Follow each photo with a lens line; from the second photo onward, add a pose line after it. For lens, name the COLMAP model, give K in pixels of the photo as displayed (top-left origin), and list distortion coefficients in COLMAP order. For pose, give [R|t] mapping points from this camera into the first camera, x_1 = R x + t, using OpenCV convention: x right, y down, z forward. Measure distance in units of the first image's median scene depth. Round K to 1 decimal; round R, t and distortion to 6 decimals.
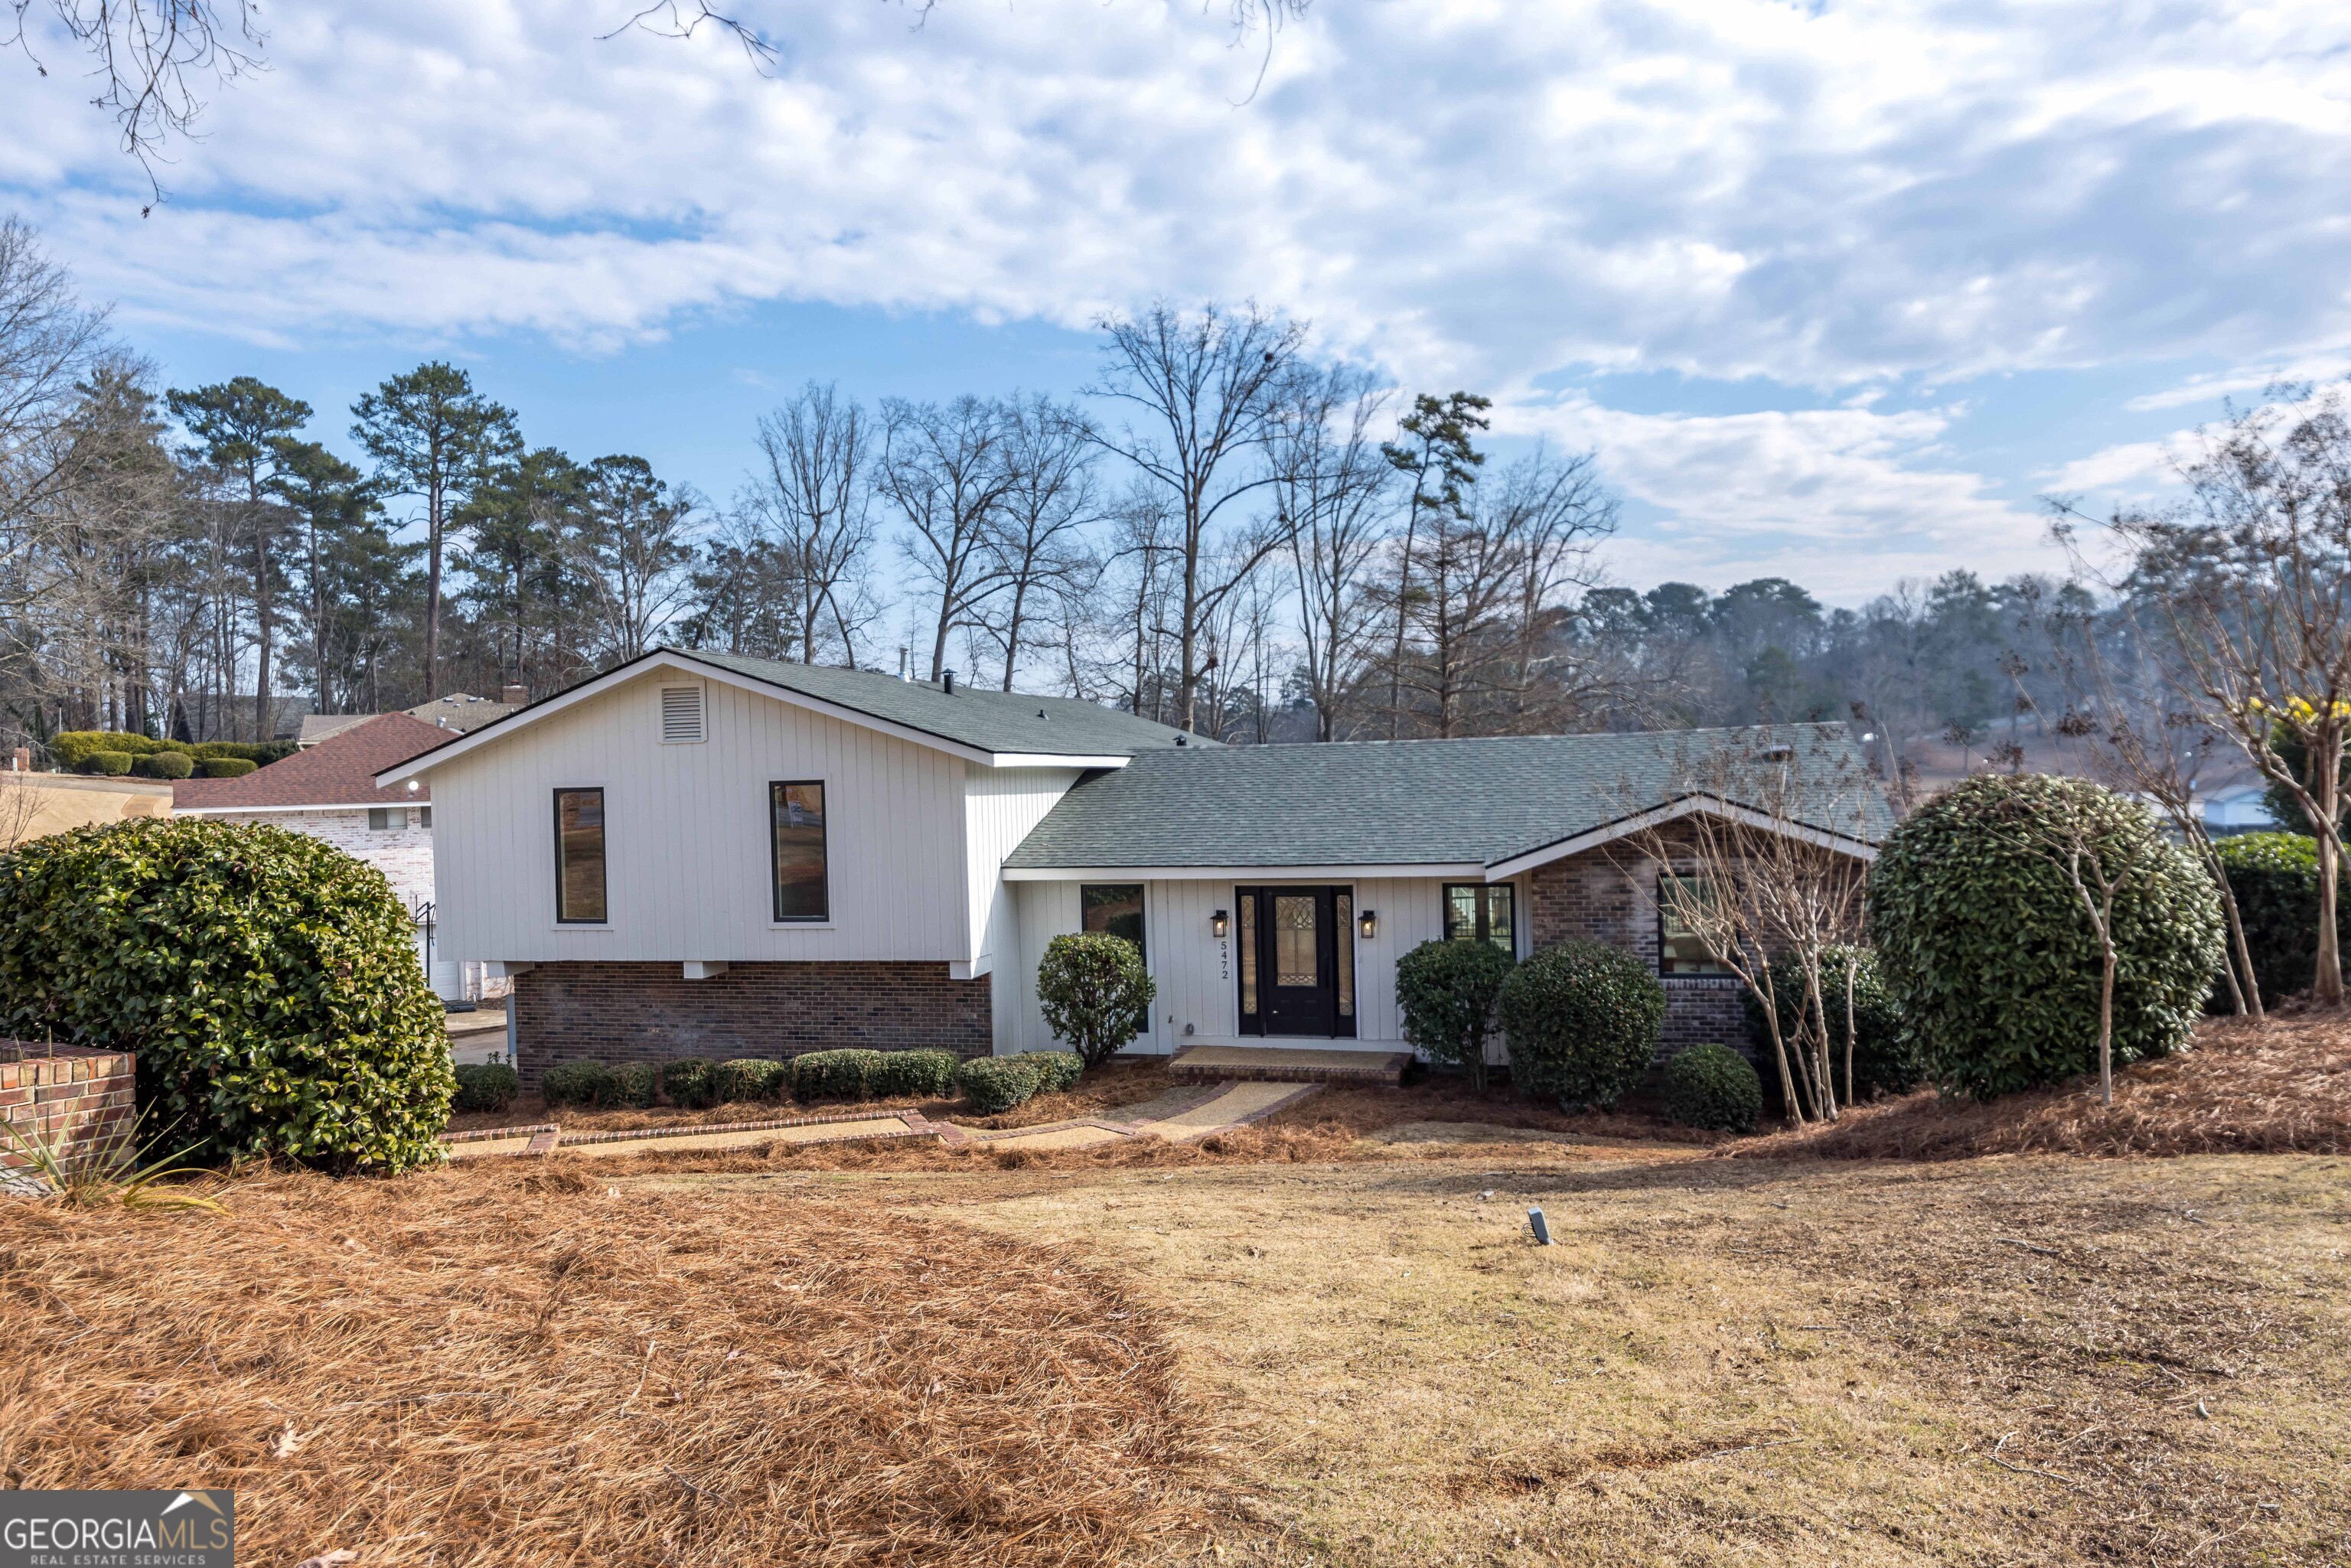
lens RADIAL K [[1642.2, 0, 1154.8], [0, 1642.2, 781.1], [0, 0, 1]] dist [0.007832, -0.001009]
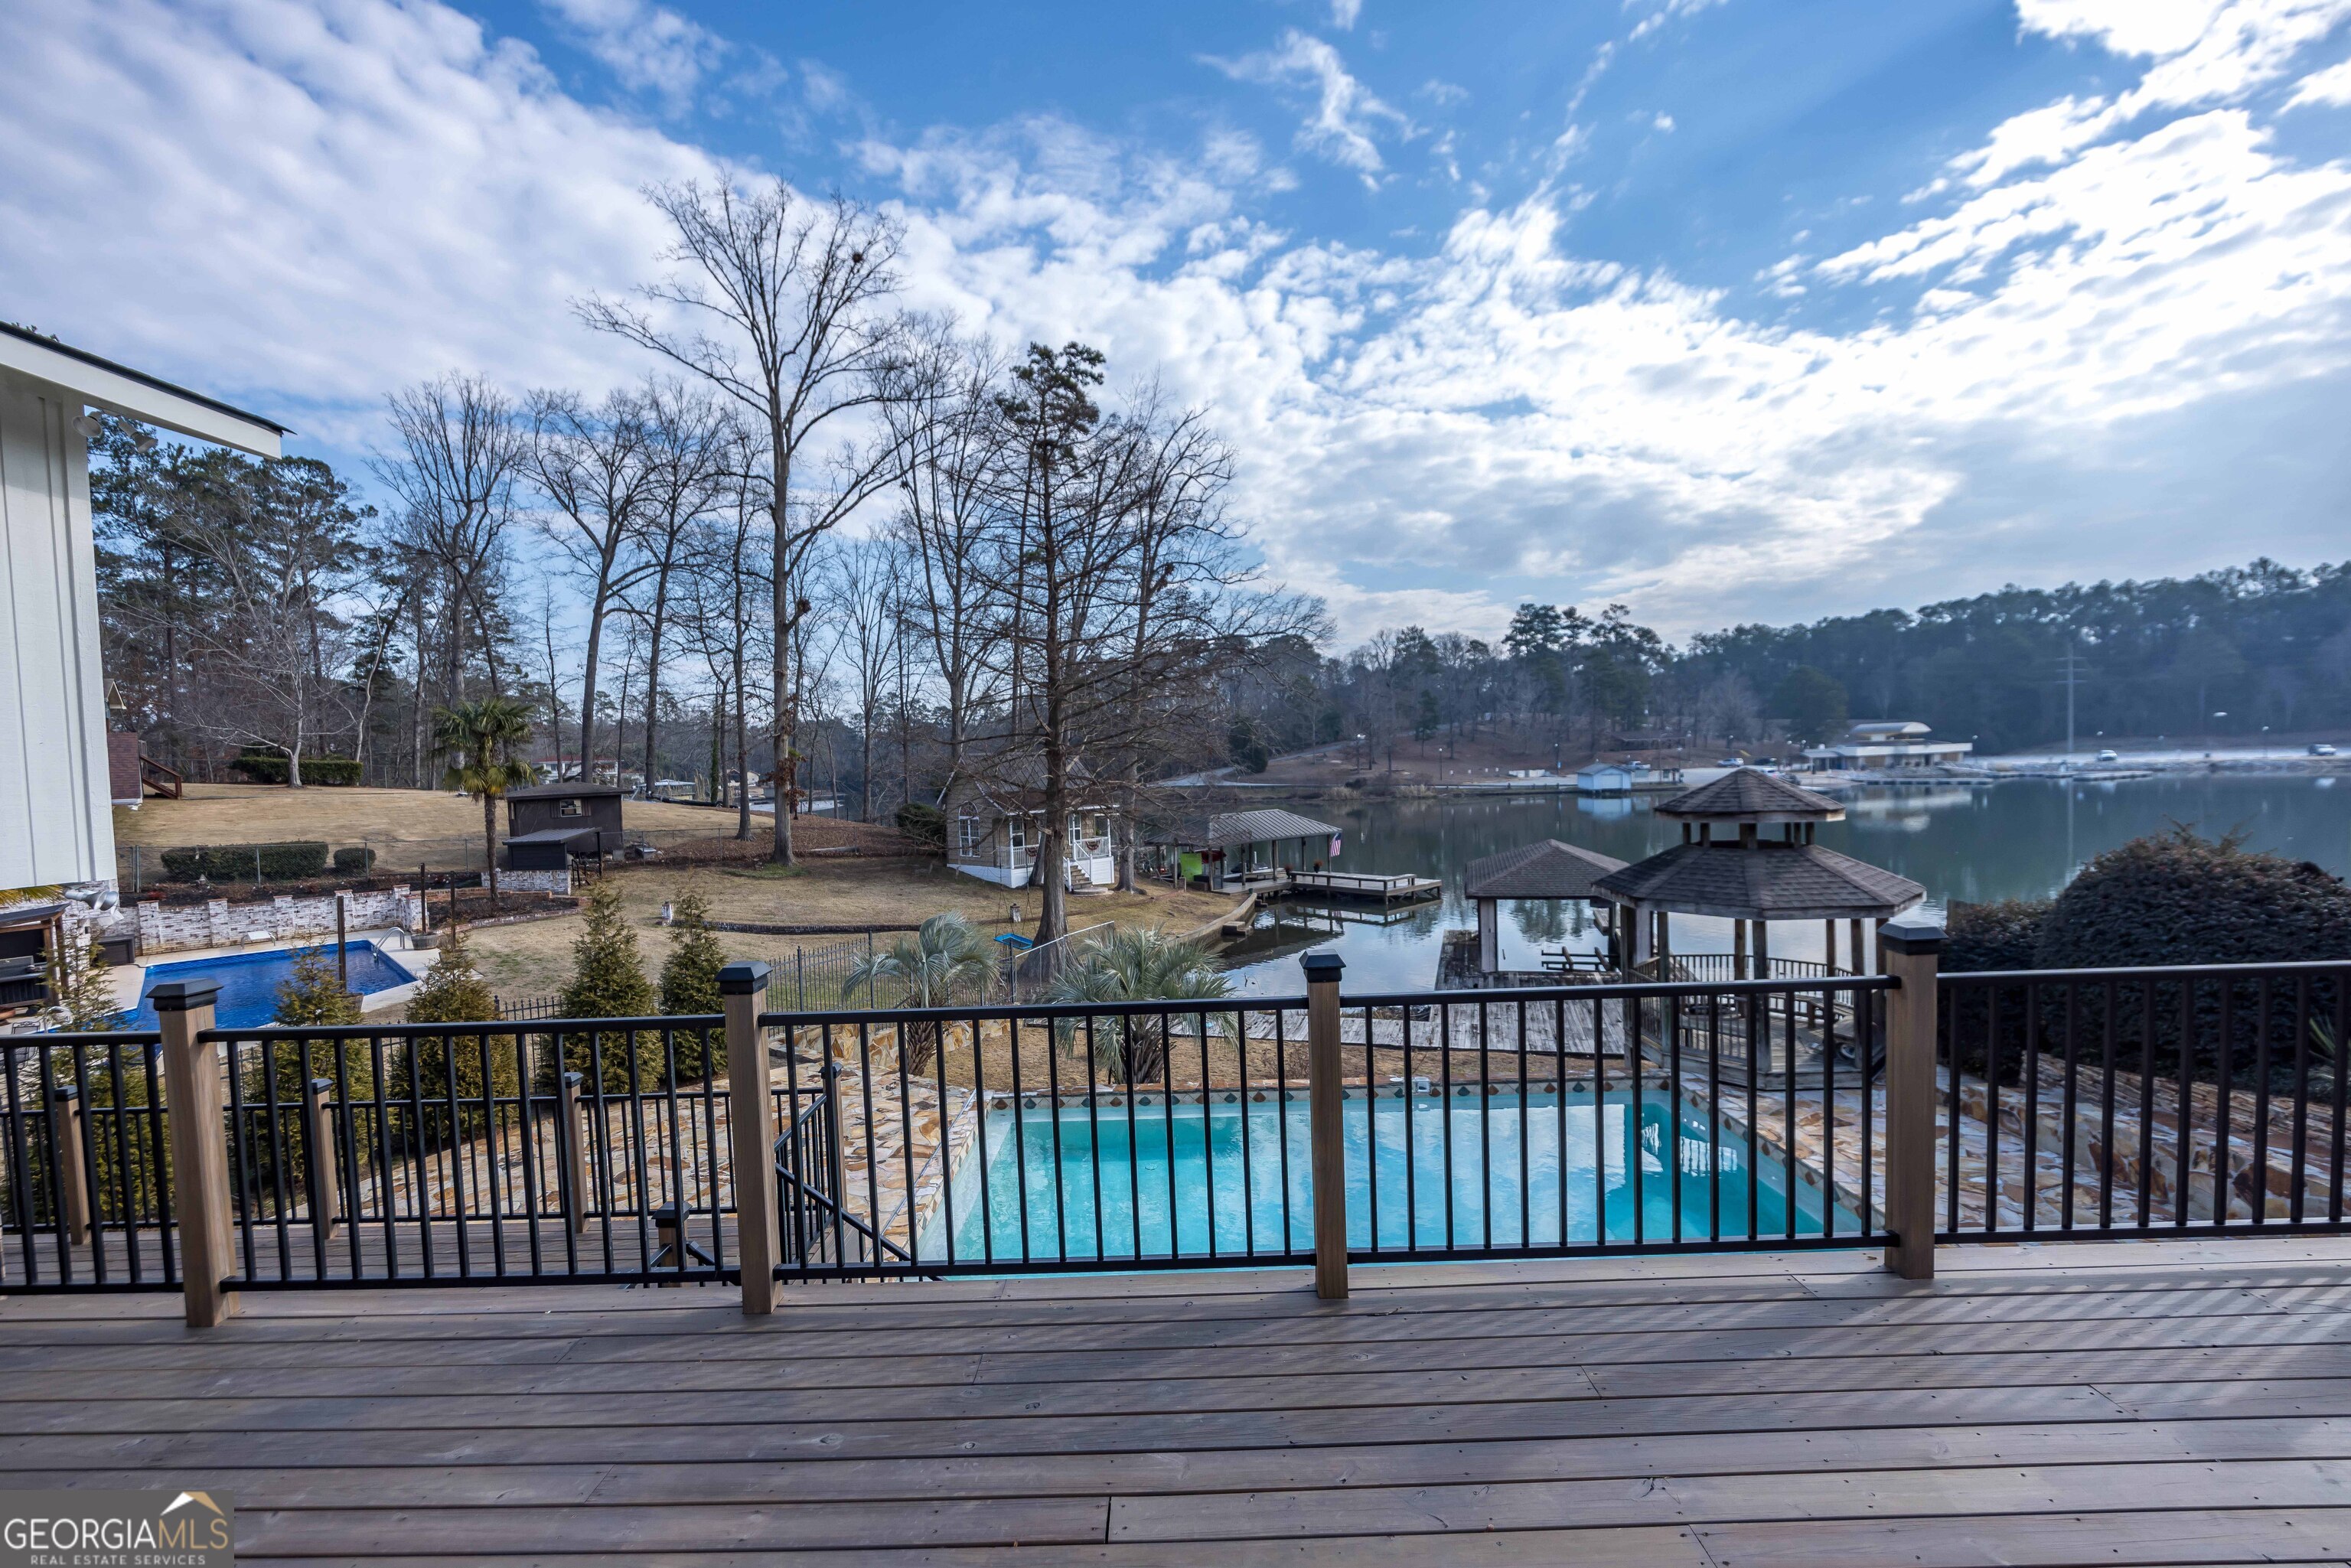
lens RADIAL K [[1012.5, 0, 1162.6], [0, 1012.5, 790.6], [0, 0, 1]] dist [-0.006728, 0.001146]
pose [[0.969436, -0.016004, 0.244821, 0.076429], [0.013431, 0.999836, 0.012174, 0.021701], [-0.244975, -0.008514, 0.969492, 0.358675]]
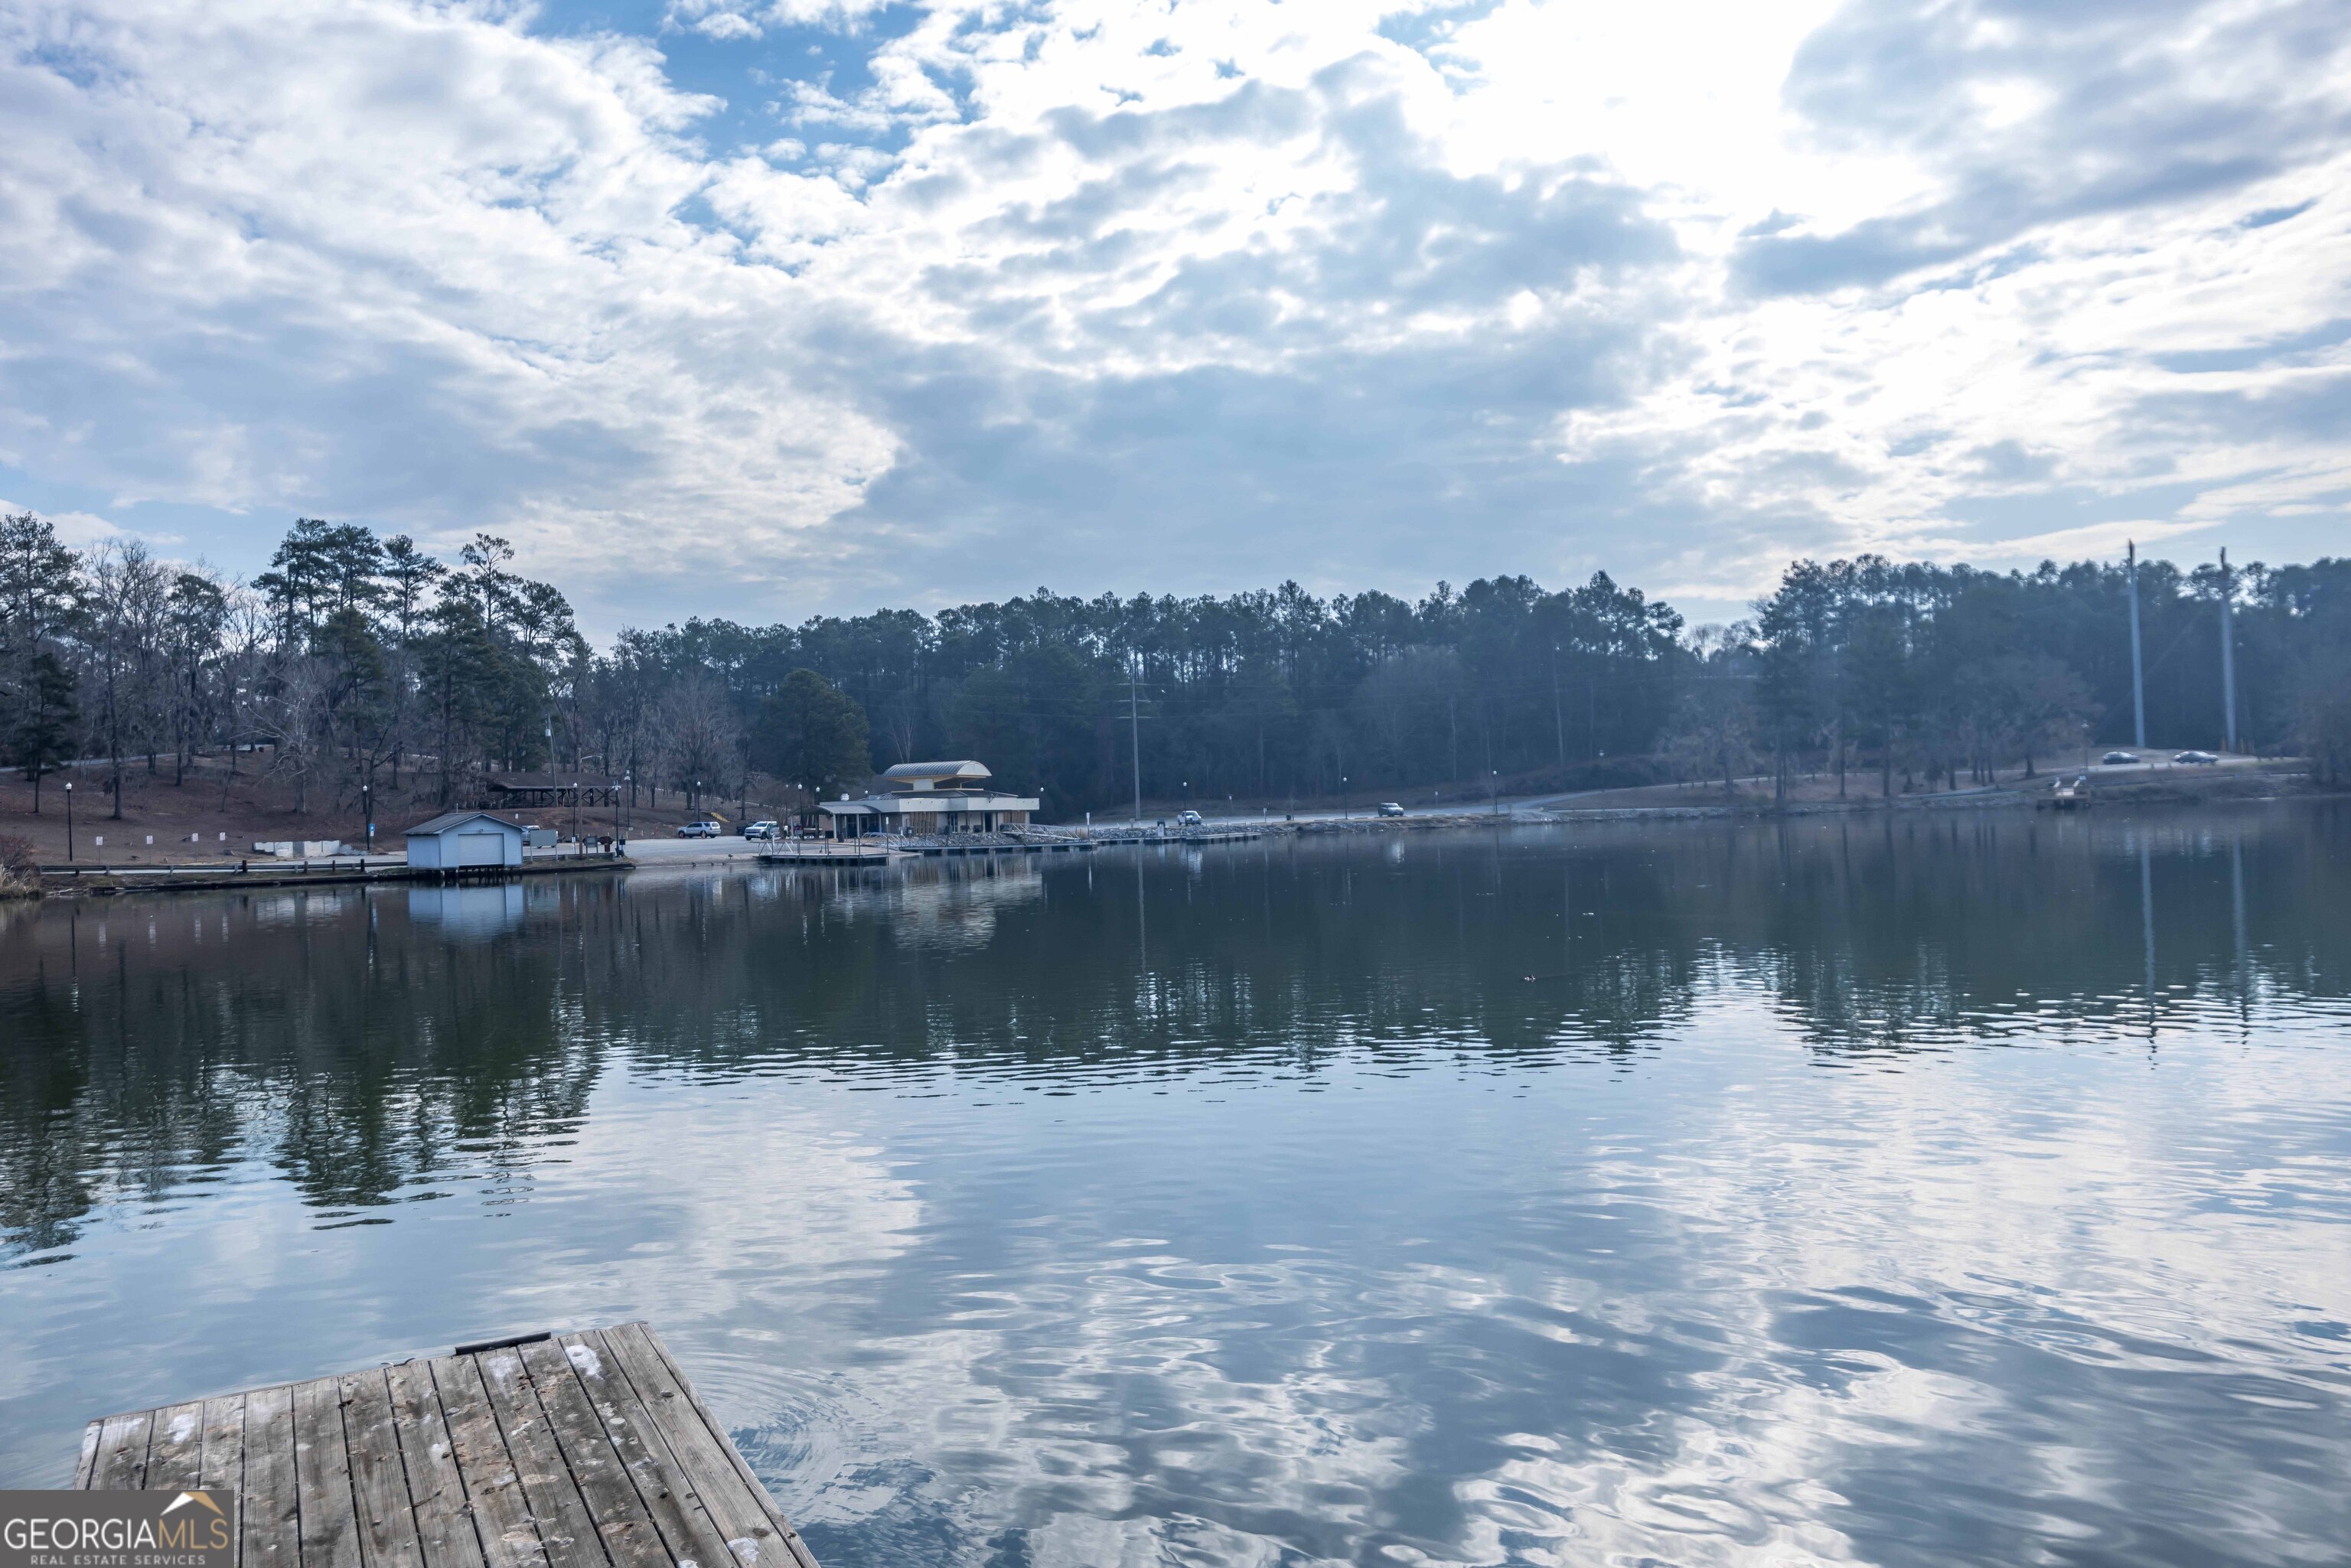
lens RADIAL K [[1679.8, 0, 1107.5], [0, 1679.8, 803.7], [0, 0, 1]] dist [0.022875, -0.027145]
pose [[0.524461, 0.017687, 0.851251, 0.359965], [0.038727, 0.998254, -0.044602, 0.076789], [-0.850553, 0.056359, 0.522860, 0.716744]]
